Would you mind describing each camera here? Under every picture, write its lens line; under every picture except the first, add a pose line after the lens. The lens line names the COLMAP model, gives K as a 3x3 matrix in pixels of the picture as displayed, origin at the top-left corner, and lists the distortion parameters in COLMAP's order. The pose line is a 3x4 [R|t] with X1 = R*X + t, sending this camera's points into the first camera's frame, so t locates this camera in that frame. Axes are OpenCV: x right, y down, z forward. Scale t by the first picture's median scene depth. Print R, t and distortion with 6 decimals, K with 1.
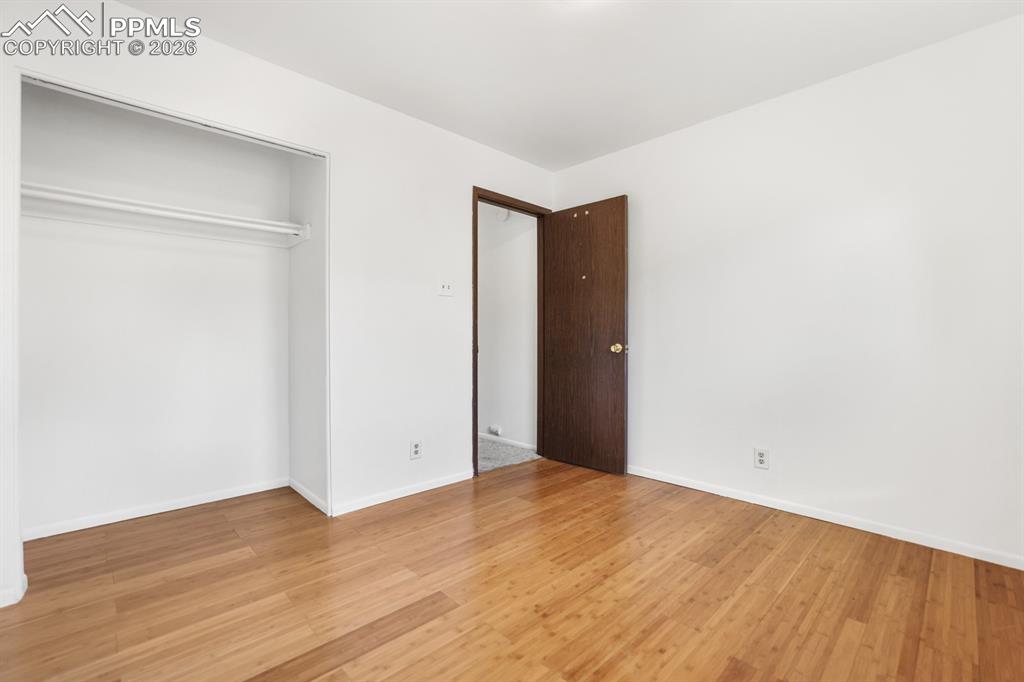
lens RADIAL K [[446.3, 0, 511.7], [0, 446.3, 343.8], [0, 0, 1]] dist [-0.039120, 0.009835]
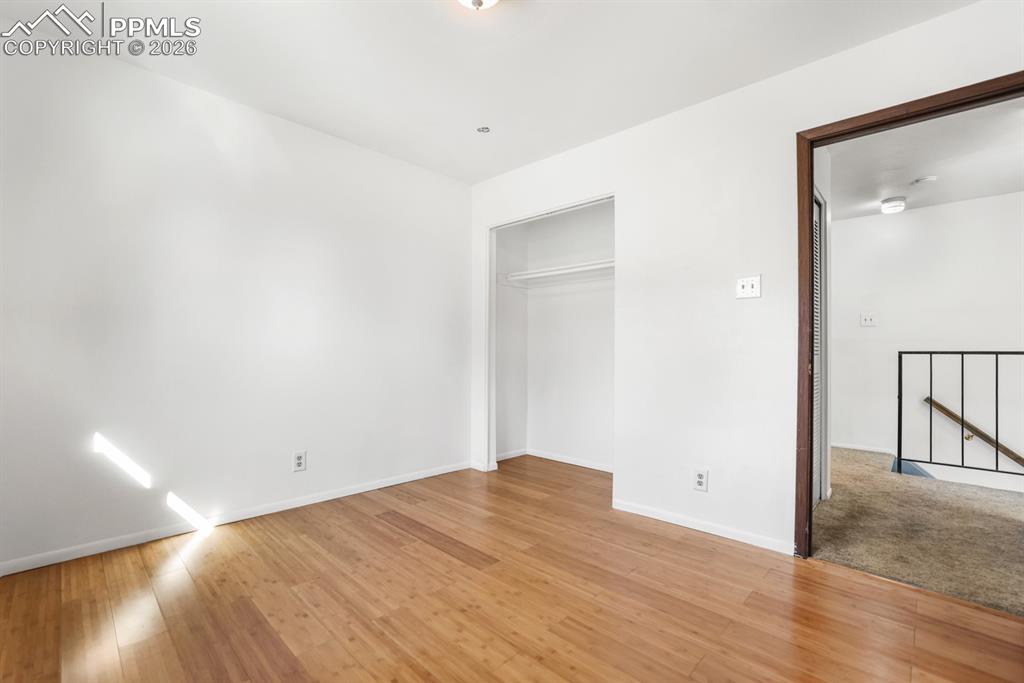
lens RADIAL K [[446.3, 0, 504.7], [0, 446.3, 342.3], [0, 0, 1]] dist [-0.039120, 0.009835]
pose [[0.030699, -0.019004, -0.999348, 1.111821], [-0.020972, 0.999587, -0.019653, -0.010313], [0.999309, 0.021561, 0.030287, 1.017637]]
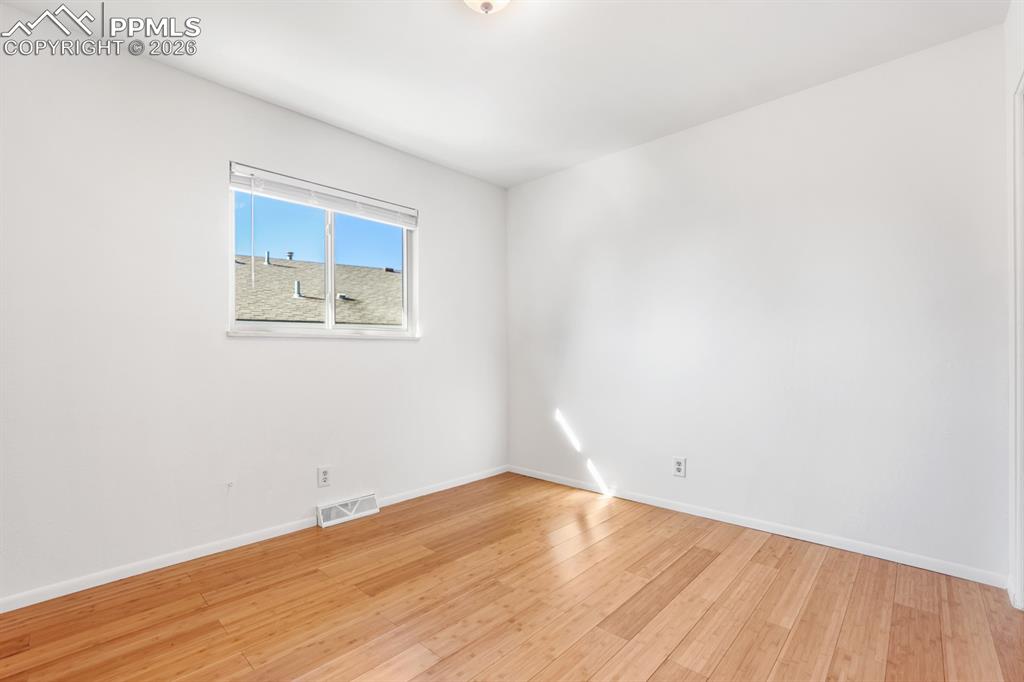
lens RADIAL K [[446.3, 0, 507.8], [0, 446.3, 347.1], [0, 0, 1]] dist [-0.039120, 0.009835]
pose [[-0.998606, 0.003217, -0.052684, 0.133306], [0.003348, 0.999991, -0.002414, -0.033251], [0.052675, -0.002587, -0.998608, 1.981083]]
